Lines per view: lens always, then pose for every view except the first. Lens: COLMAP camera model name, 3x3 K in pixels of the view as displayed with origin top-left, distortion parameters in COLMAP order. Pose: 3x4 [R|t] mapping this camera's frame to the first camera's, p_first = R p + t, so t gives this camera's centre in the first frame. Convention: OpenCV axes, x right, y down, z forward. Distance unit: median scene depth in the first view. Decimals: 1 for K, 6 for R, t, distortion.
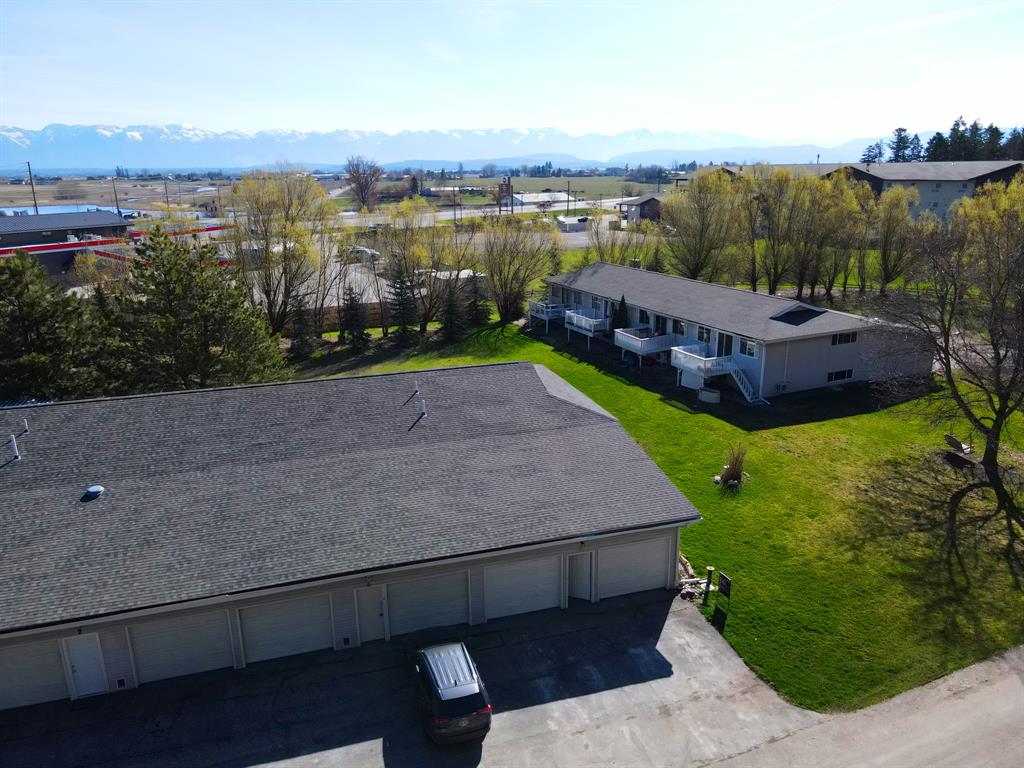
lens RADIAL K [[749.8, 0, 512.0], [0, 749.8, 384.0], [0, 0, 1]] dist [0.010686, 0.009527]
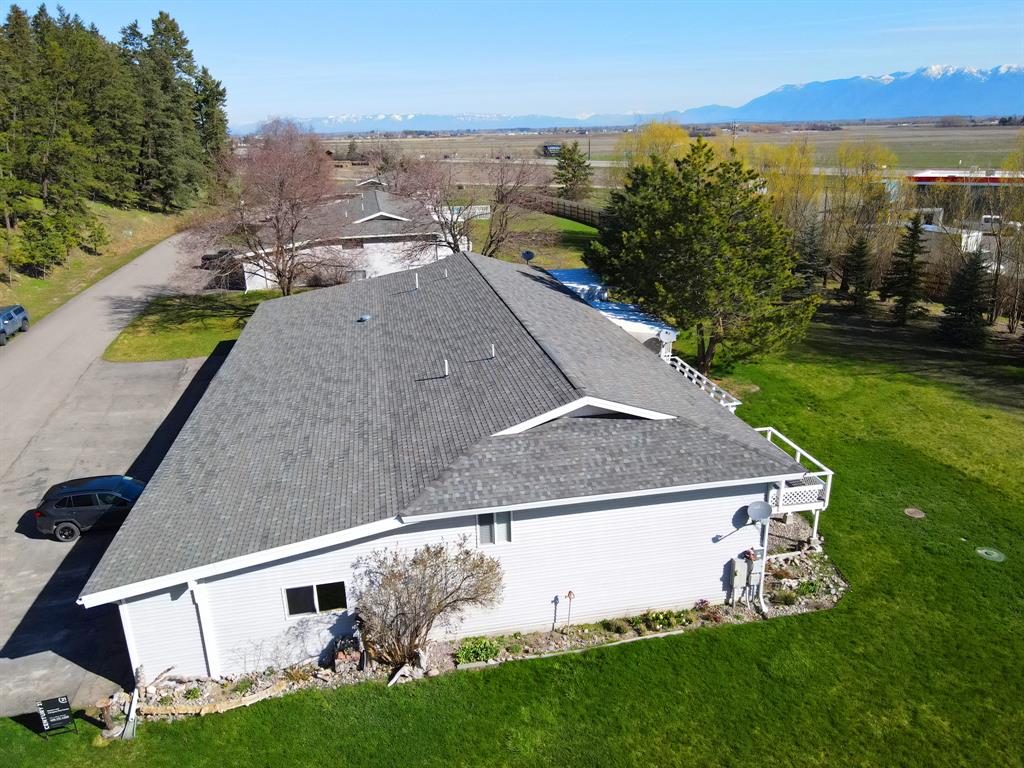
lens RADIAL K [[749.8, 0, 512.0], [0, 749.8, 384.0], [0, 0, 1]] dist [0.010686, 0.009527]
pose [[-0.122445, 0.331059, -0.935632, 0.805026], [-0.241353, 0.904493, 0.351627, -0.323701], [0.962682, 0.268873, -0.030849, 1.436630]]
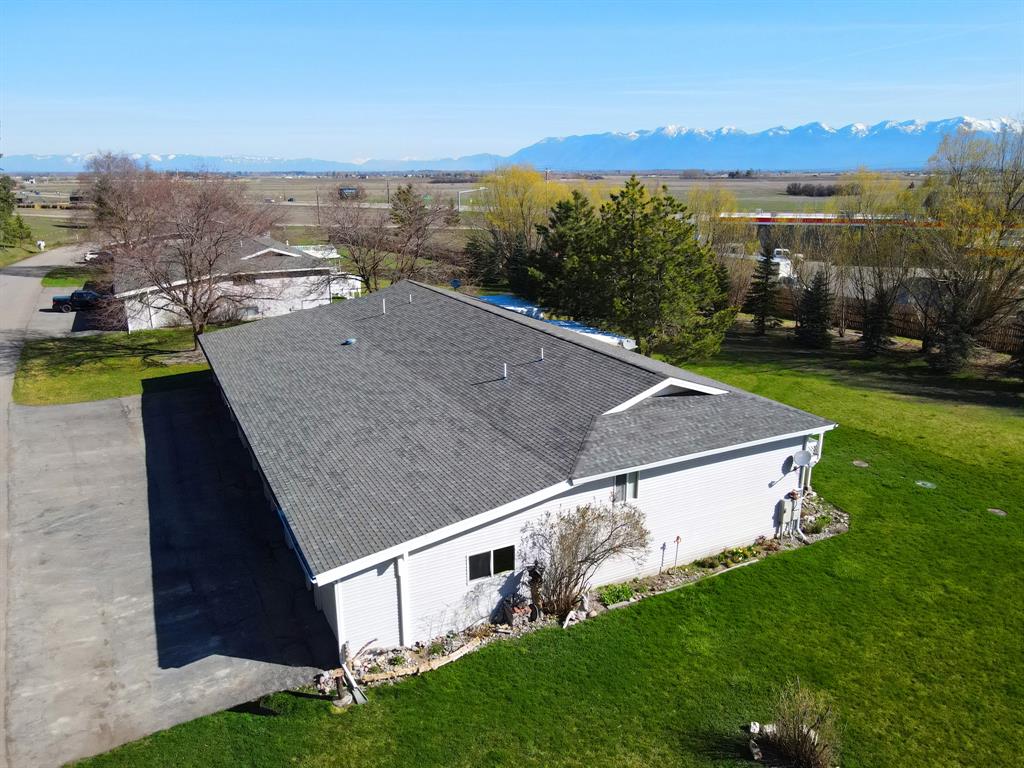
lens RADIAL K [[749.8, 0, 512.0], [0, 749.8, 384.0], [0, 0, 1]] dist [0.010686, 0.009527]
pose [[0.156100, 0.278070, -0.947792, 0.955759], [-0.260268, 0.937224, 0.232104, -0.212990], [0.952834, 0.210449, 0.218674, 1.072246]]
